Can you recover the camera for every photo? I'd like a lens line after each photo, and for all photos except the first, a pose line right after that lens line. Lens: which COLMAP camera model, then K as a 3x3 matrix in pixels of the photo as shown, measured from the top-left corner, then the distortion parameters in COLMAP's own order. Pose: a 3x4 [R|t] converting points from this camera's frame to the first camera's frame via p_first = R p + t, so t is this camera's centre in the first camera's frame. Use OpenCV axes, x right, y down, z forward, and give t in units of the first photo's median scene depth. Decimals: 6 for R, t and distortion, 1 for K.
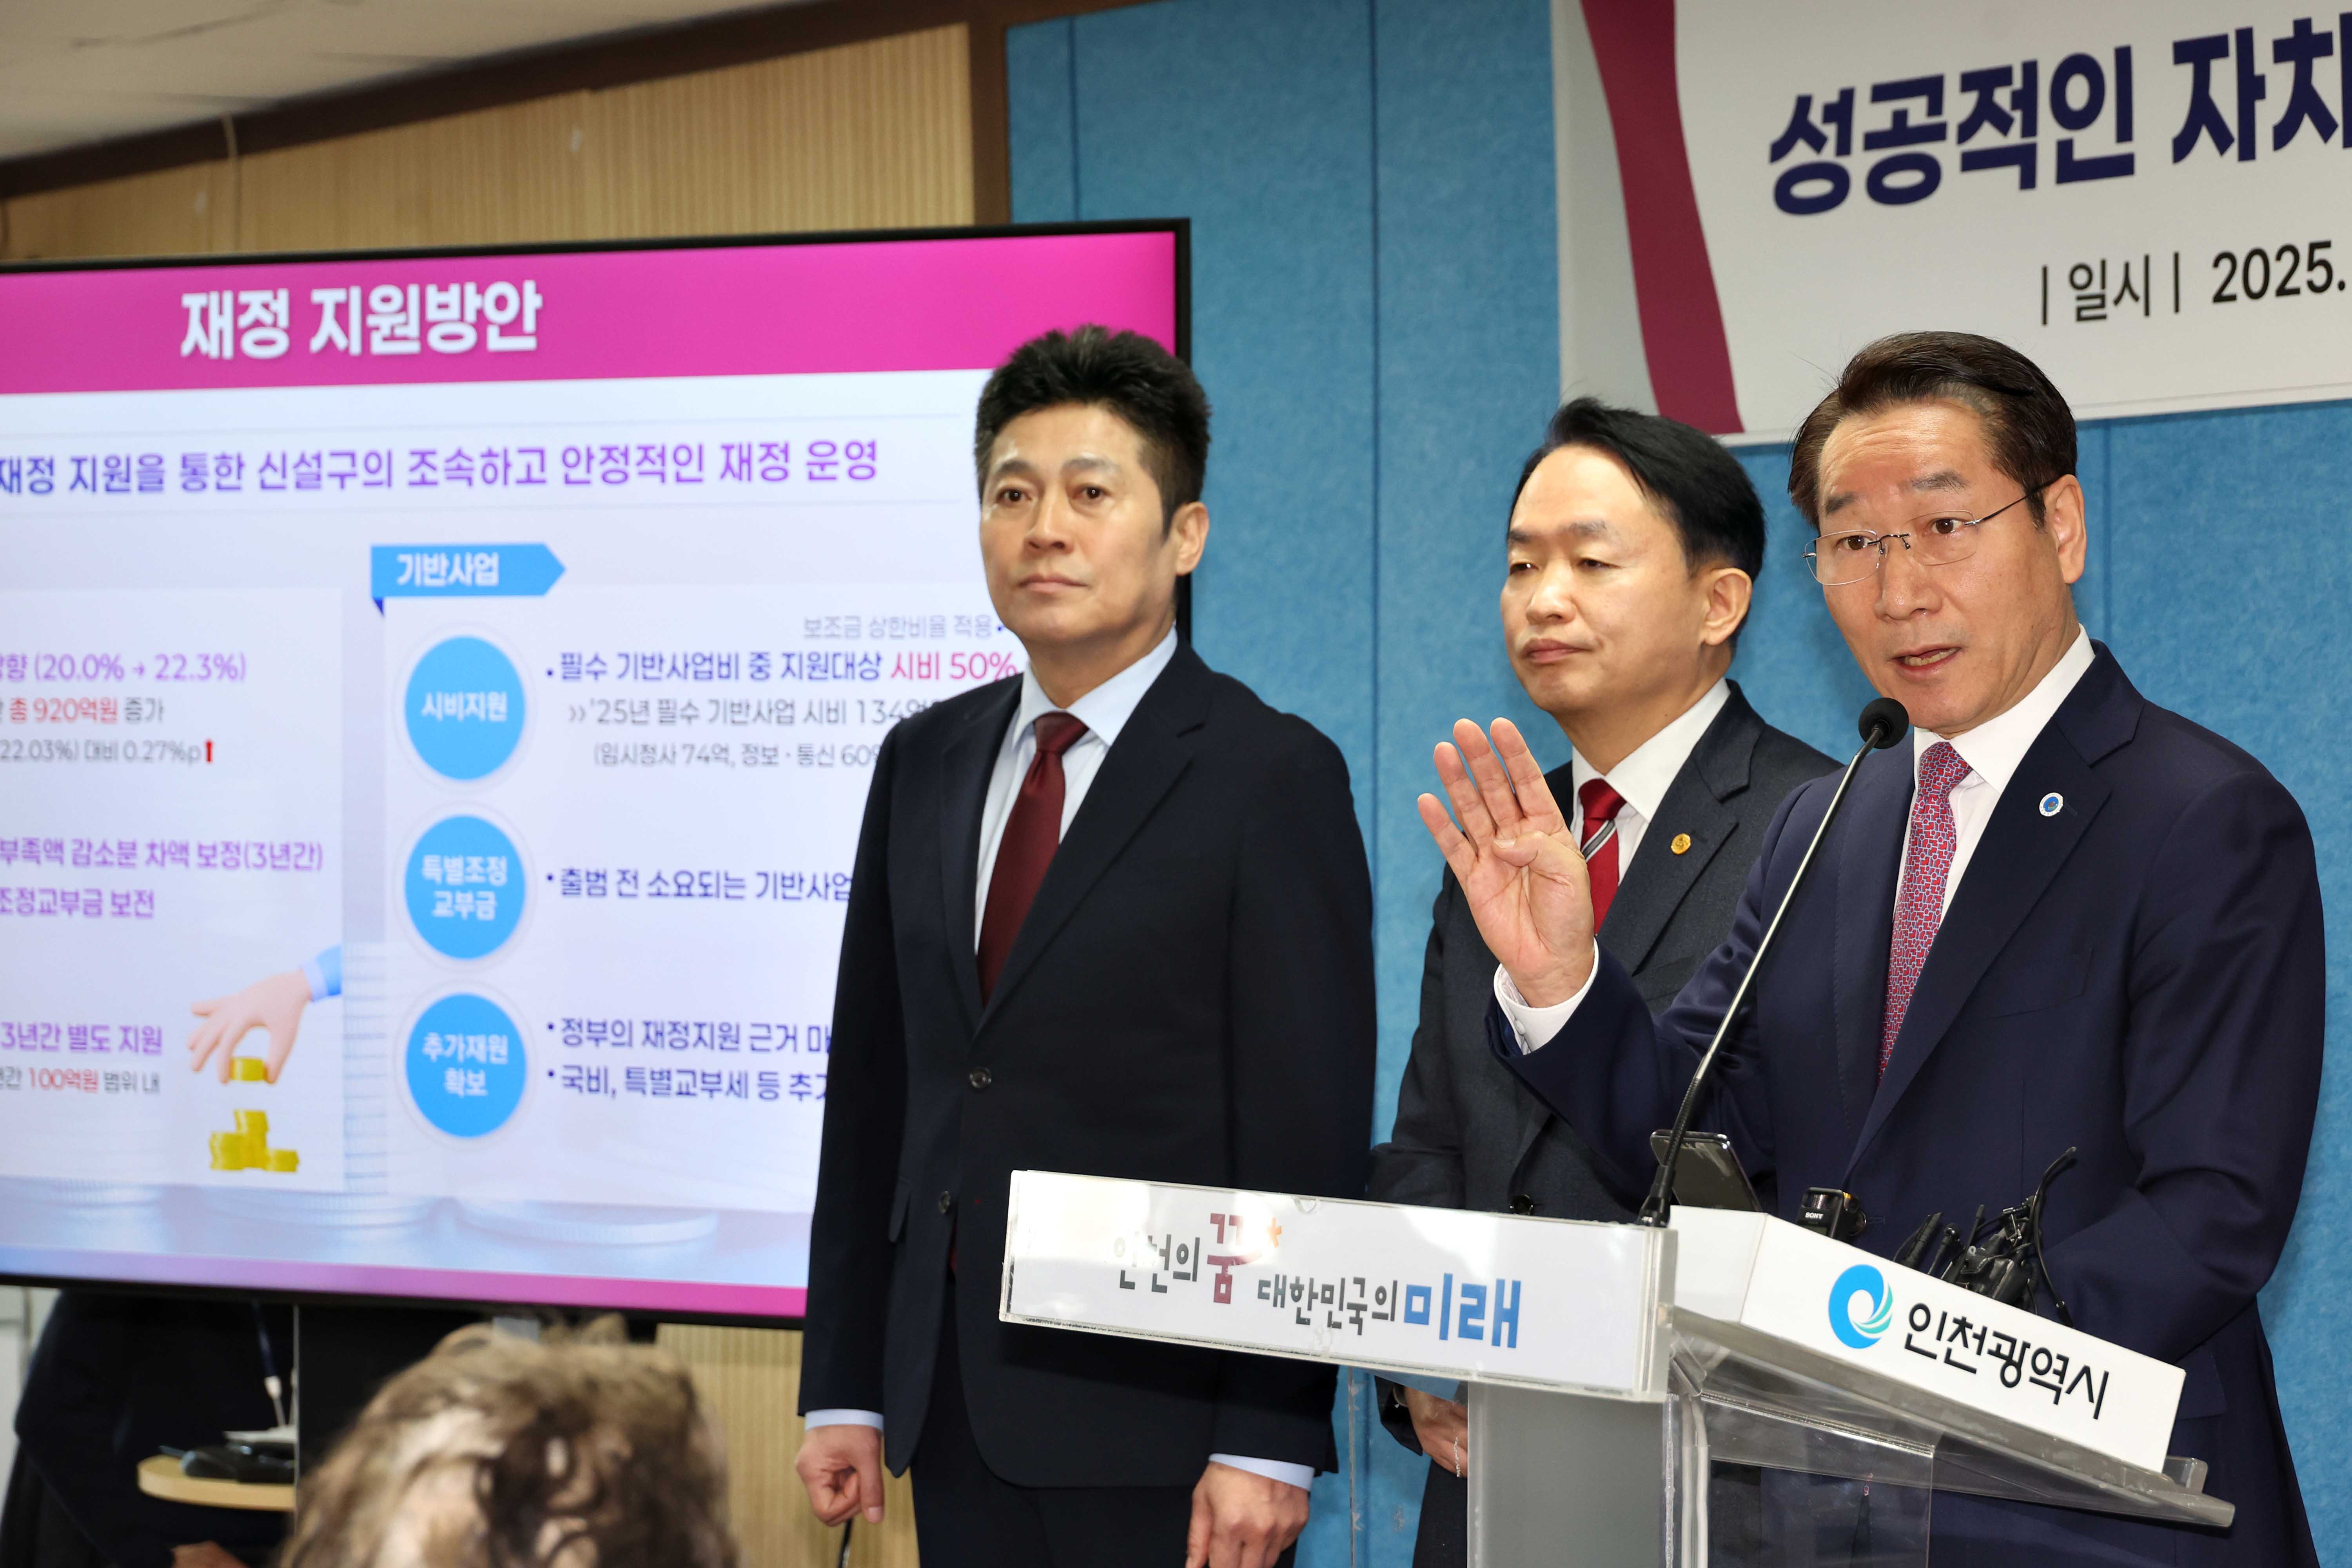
lens RADIAL K [[6066.3, 0, 1503.9], [0, 6066.3, 787.3], [0, 0, 1]] dist [-0.191110, -0.137969]
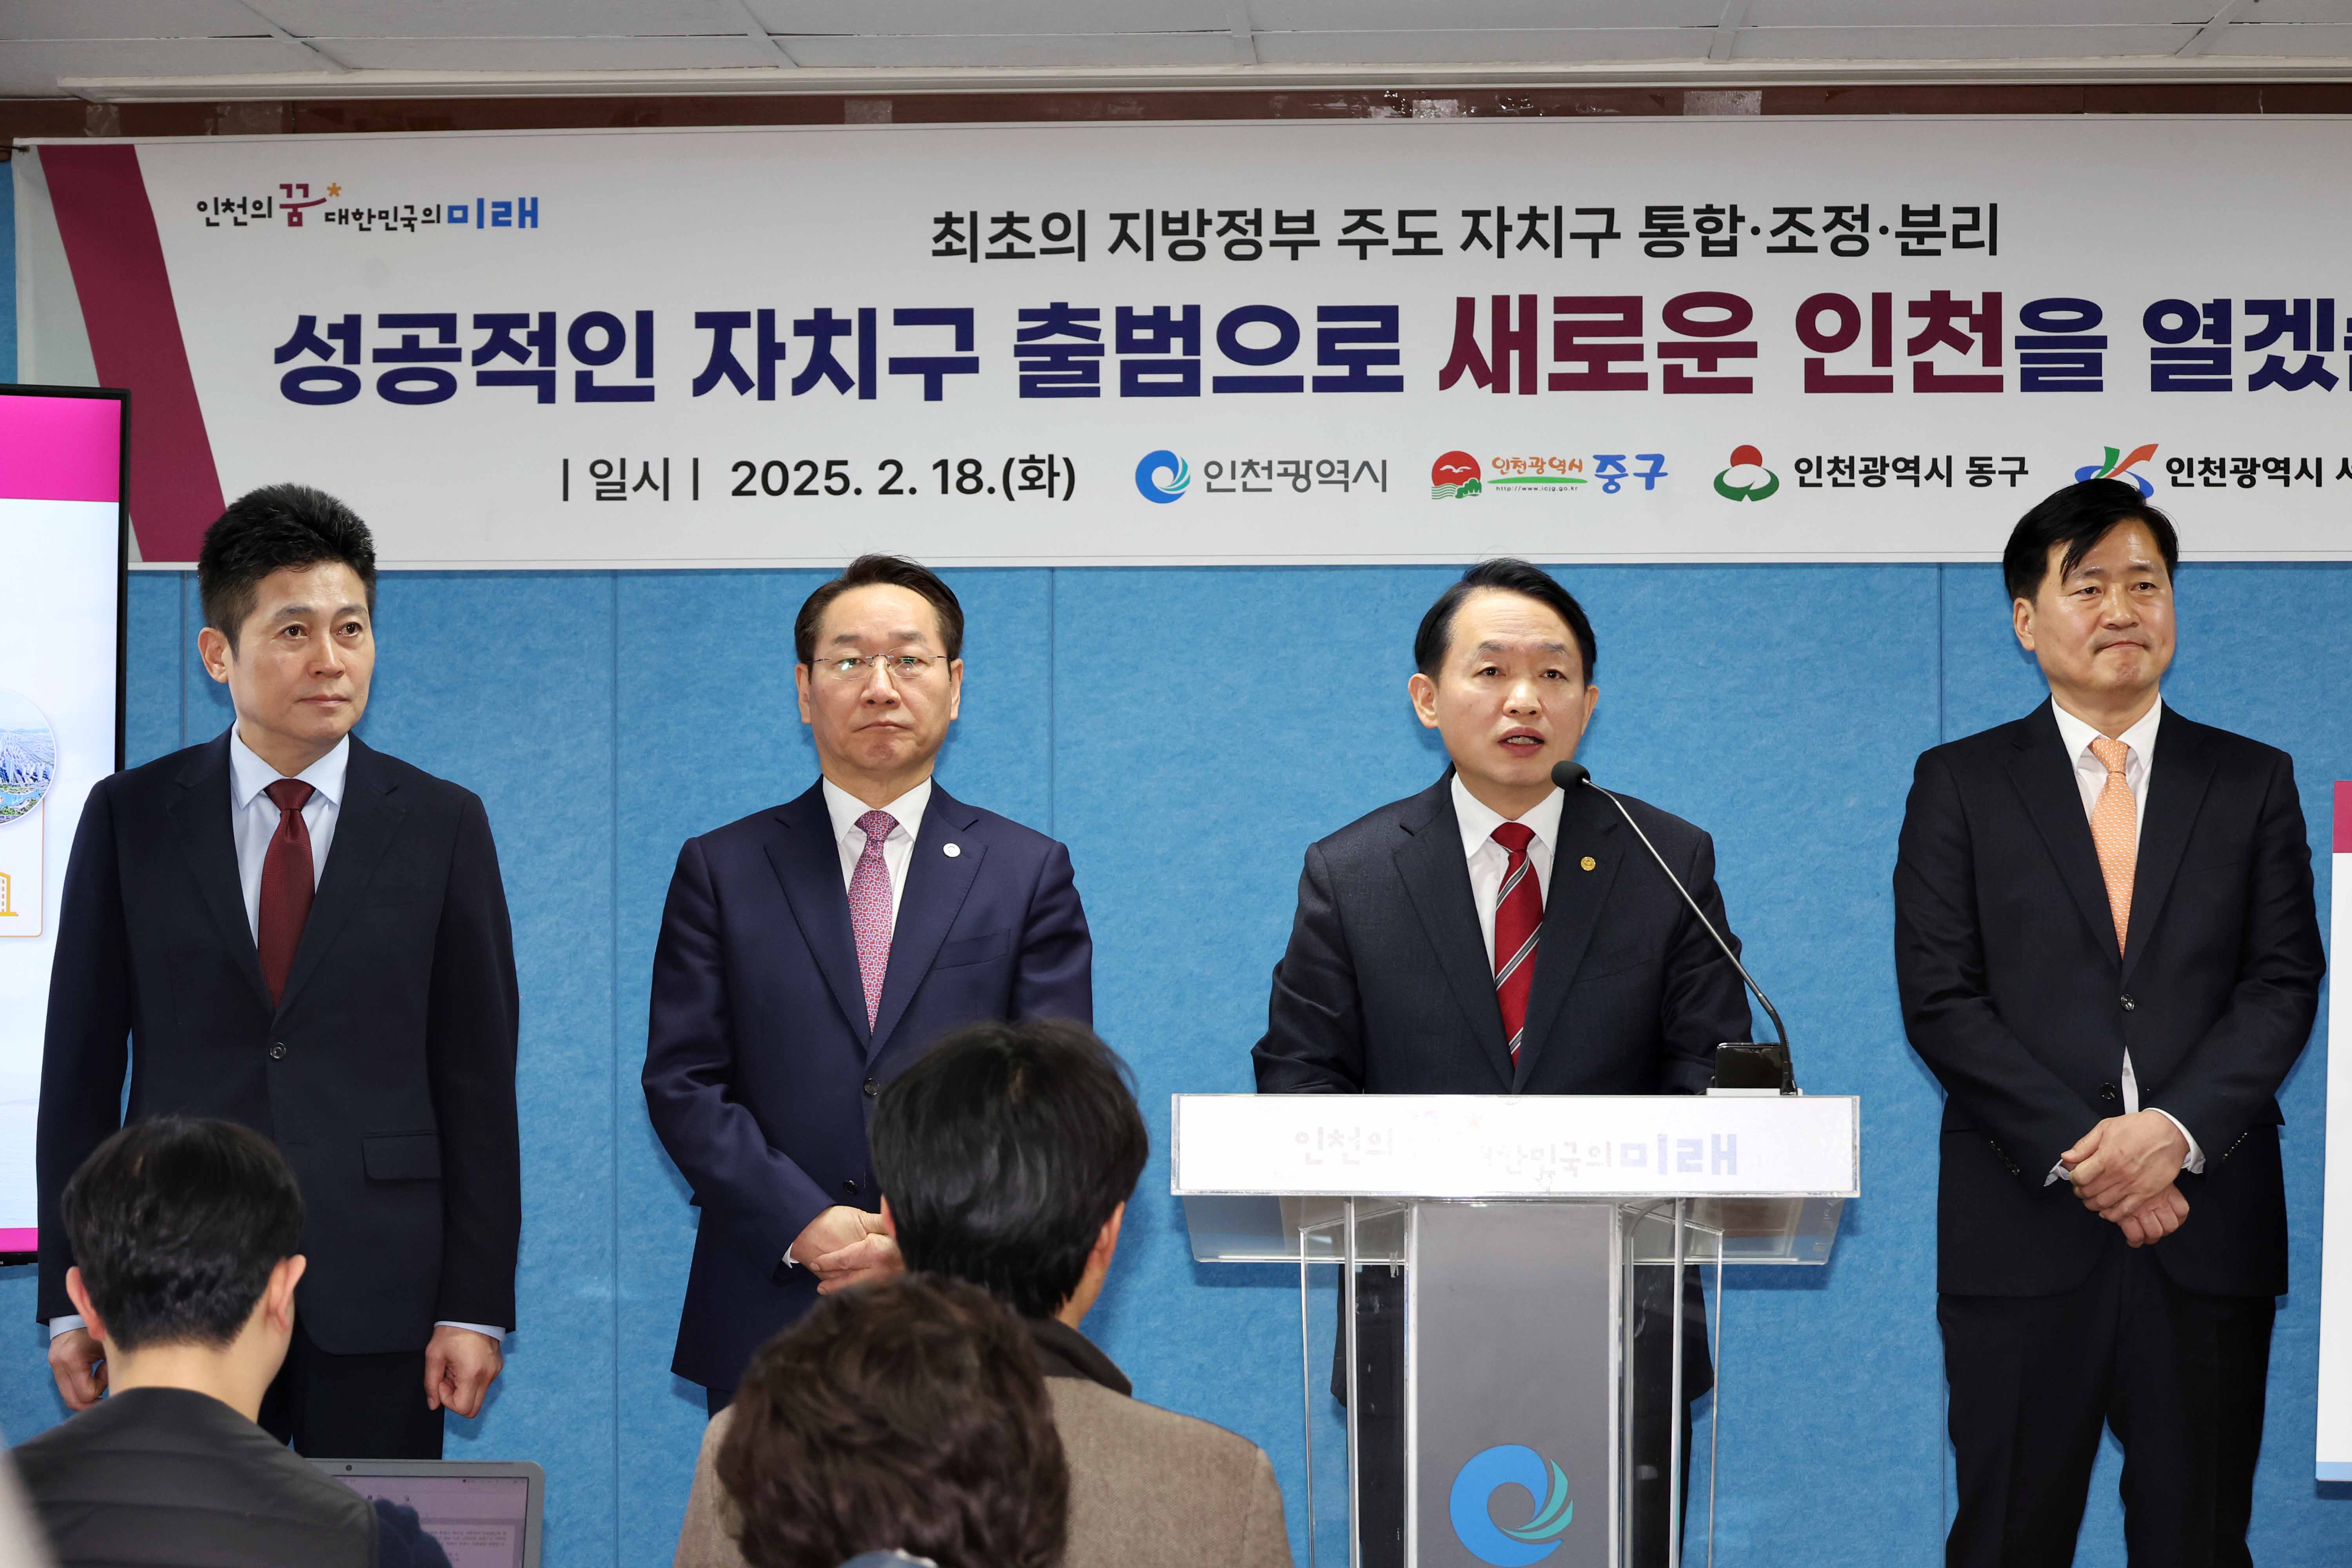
lens RADIAL K [[4882.1, 0, 1349.6], [0, 4882.1, 781.2], [0, 0, 1]] dist [-0.092218, -0.483302]
pose [[0.648181, 0.011745, 0.761395, -0.660893], [-0.005586, 0.999927, -0.010669, 0.000375], [-0.761465, 0.002663, 0.648200, 0.122745]]
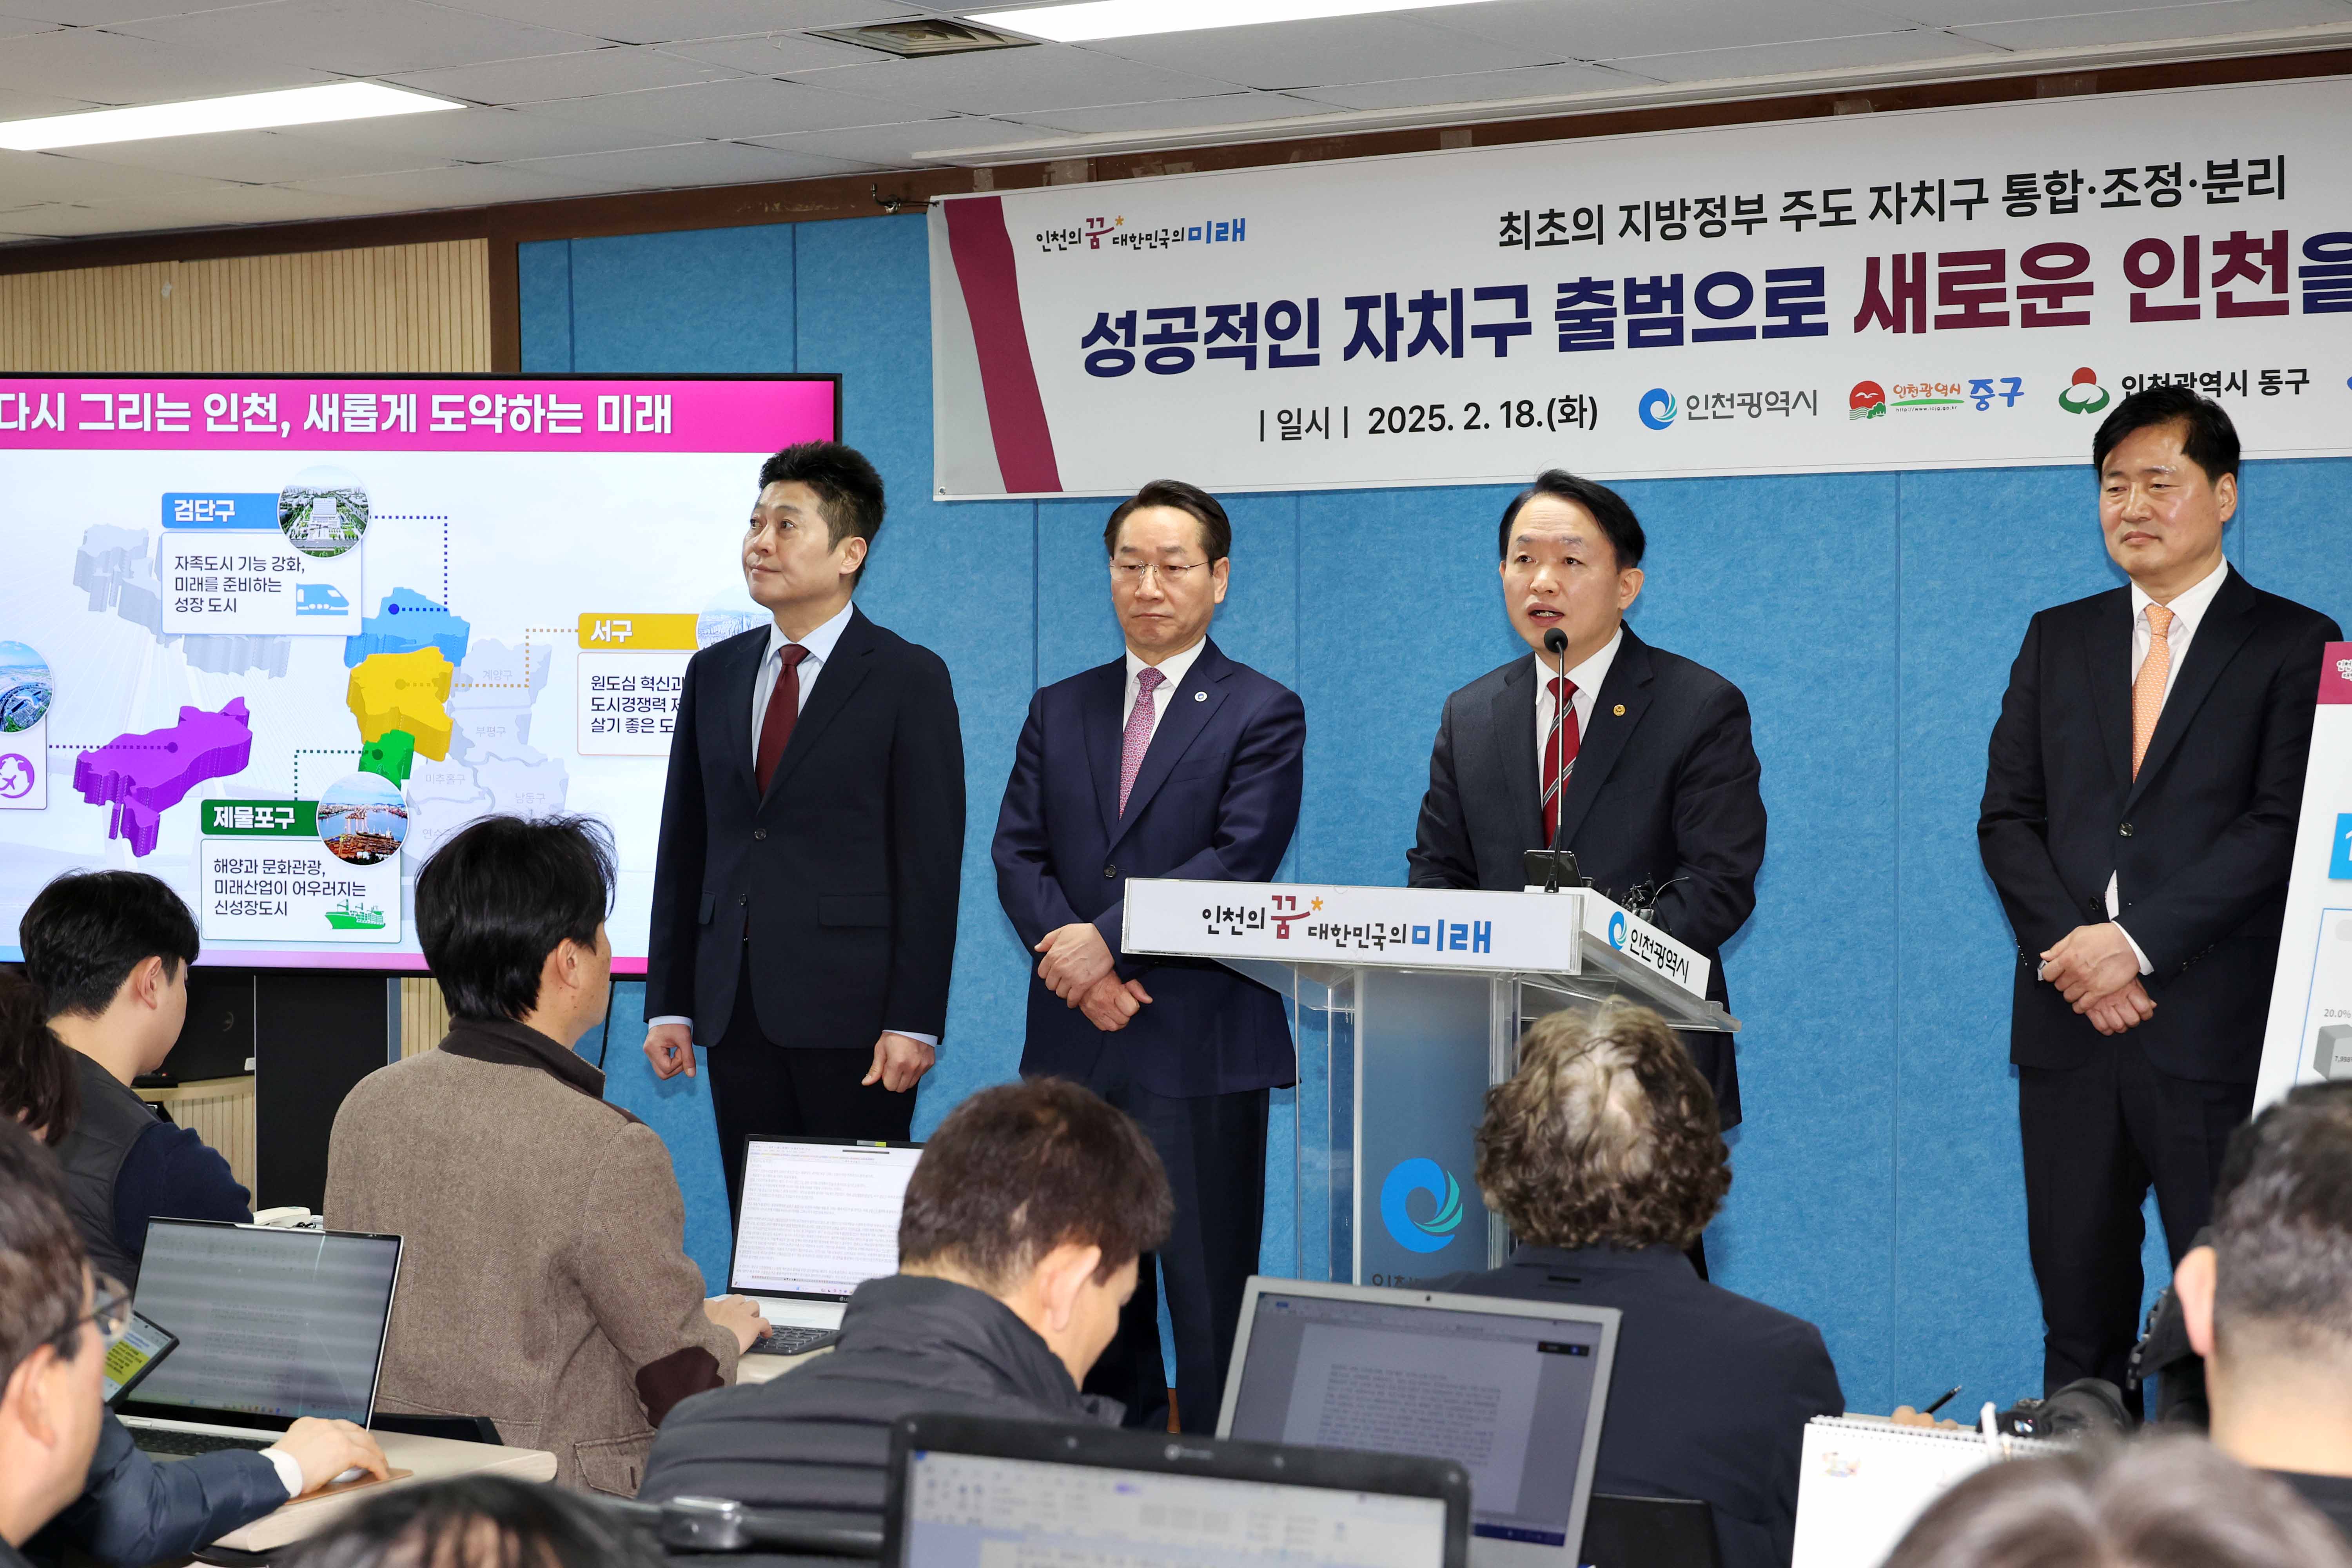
lens RADIAL K [[3899.1, 0, 1176.0], [0, 3899.1, 784.0], [0, 0, 1]] dist [-0.083047, -0.224615]
pose [[0.947326, -0.008286, 0.320164, -0.336153], [-0.002248, 0.999469, 0.032517, -0.007606], [-0.320264, -0.031524, 0.946804, -0.169792]]
